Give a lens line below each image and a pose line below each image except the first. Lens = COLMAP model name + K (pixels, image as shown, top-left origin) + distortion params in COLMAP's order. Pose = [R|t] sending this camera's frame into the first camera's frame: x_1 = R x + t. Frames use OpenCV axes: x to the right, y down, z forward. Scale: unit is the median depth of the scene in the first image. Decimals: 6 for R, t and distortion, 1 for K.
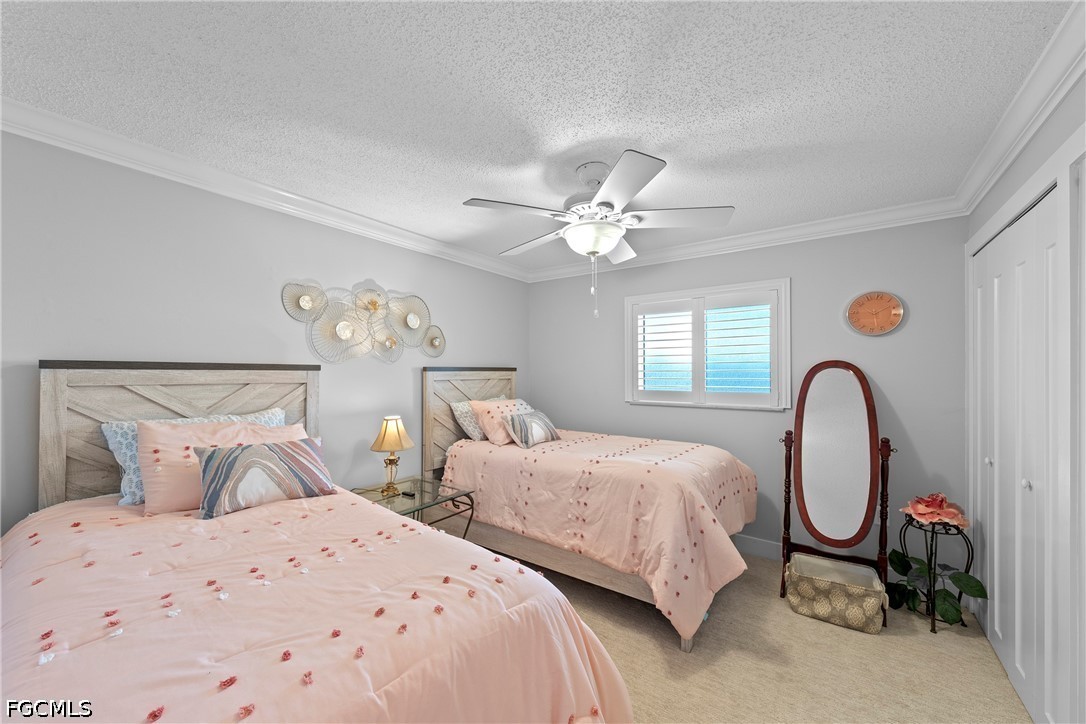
lens RADIAL K [[418.4, 0, 542.8], [0, 418.4, 377.7], [0, 0, 1]] dist [0.000524, -0.000060]
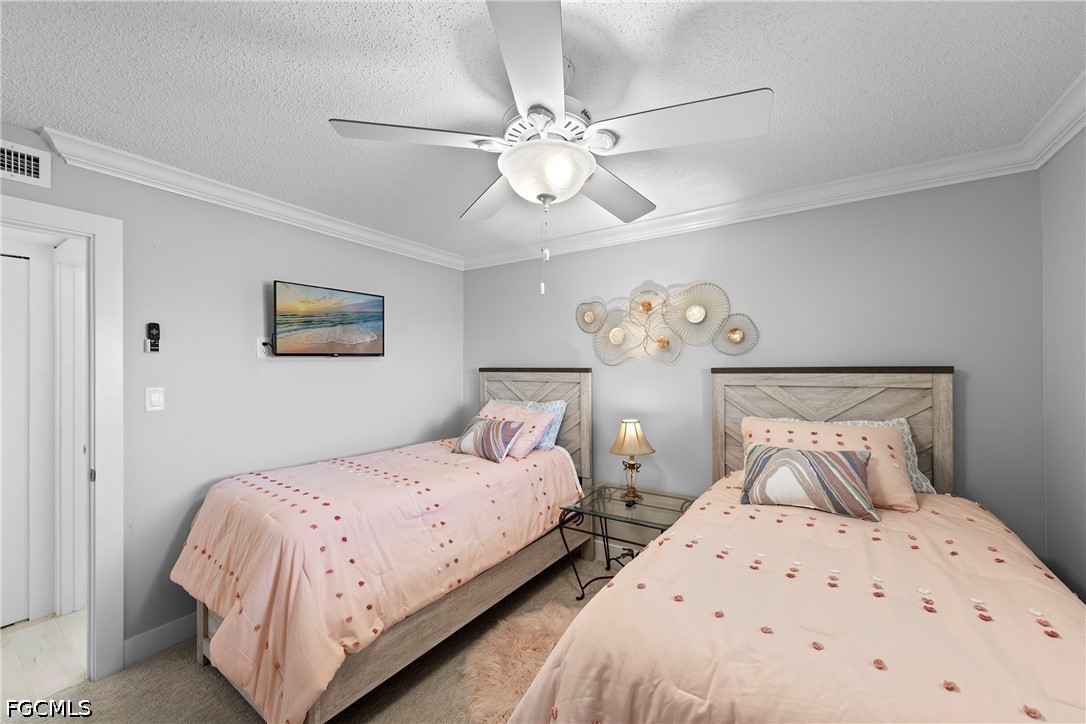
lens RADIAL K [[418.4, 0, 542.8], [0, 418.4, 377.7], [0, 0, 1]] dist [0.000524, -0.000060]
pose [[0.044087, 0.016409, -0.998893, 0.600774], [-0.014386, 0.999772, 0.015788, -0.017879], [0.998924, 0.013674, 0.044313, 0.747076]]
